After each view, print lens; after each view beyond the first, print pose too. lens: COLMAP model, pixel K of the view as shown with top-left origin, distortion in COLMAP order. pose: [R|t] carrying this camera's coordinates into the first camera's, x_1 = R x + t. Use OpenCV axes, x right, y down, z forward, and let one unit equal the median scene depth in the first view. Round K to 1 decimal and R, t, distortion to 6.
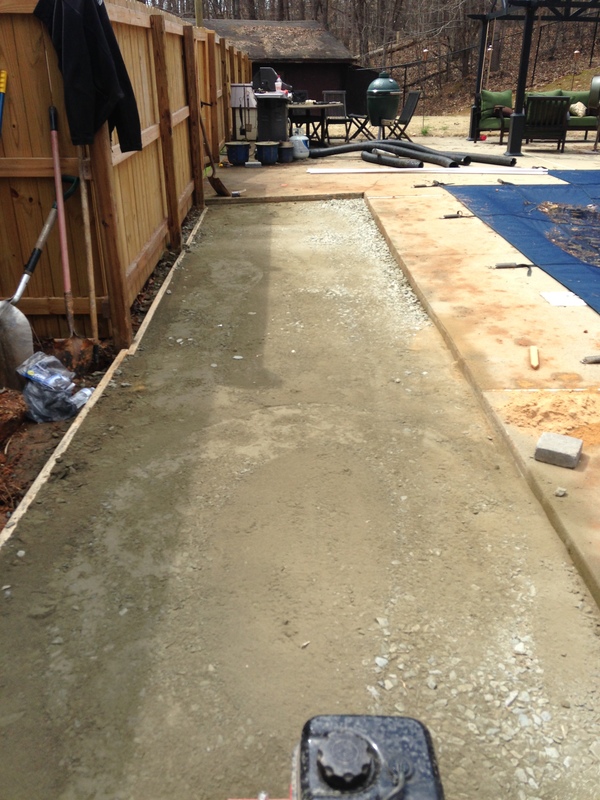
lens RADIAL K [[779.1, 0, 300.0], [0, 779.1, 400.0], [0, 0, 1]] dist [0.173249, -0.312111]
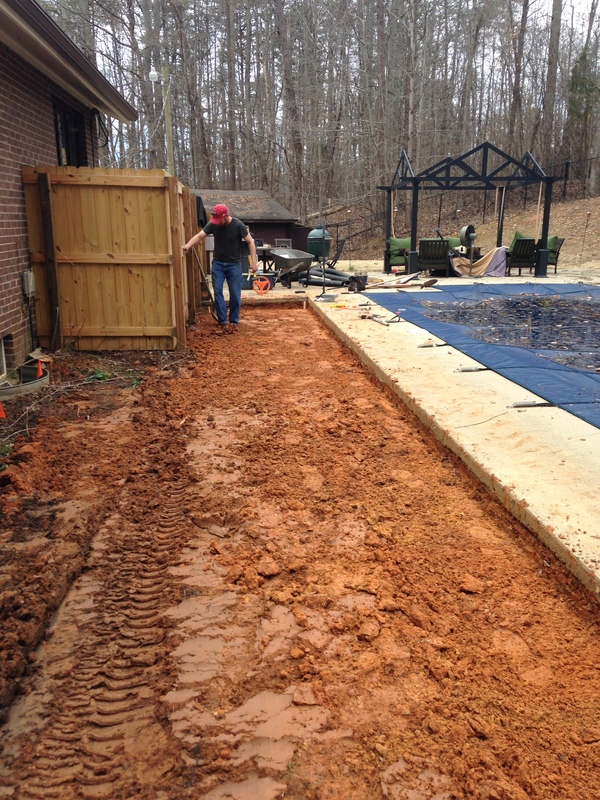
lens RADIAL K [[779.1, 0, 300.0], [0, 779.1, 400.0], [0, 0, 1]] dist [0.173249, -0.312111]
pose [[0.997518, -0.016581, 0.068429, -0.024902], [0.028865, 0.982755, -0.182648, 0.127604], [-0.064220, 0.184170, 0.980794, -0.265971]]
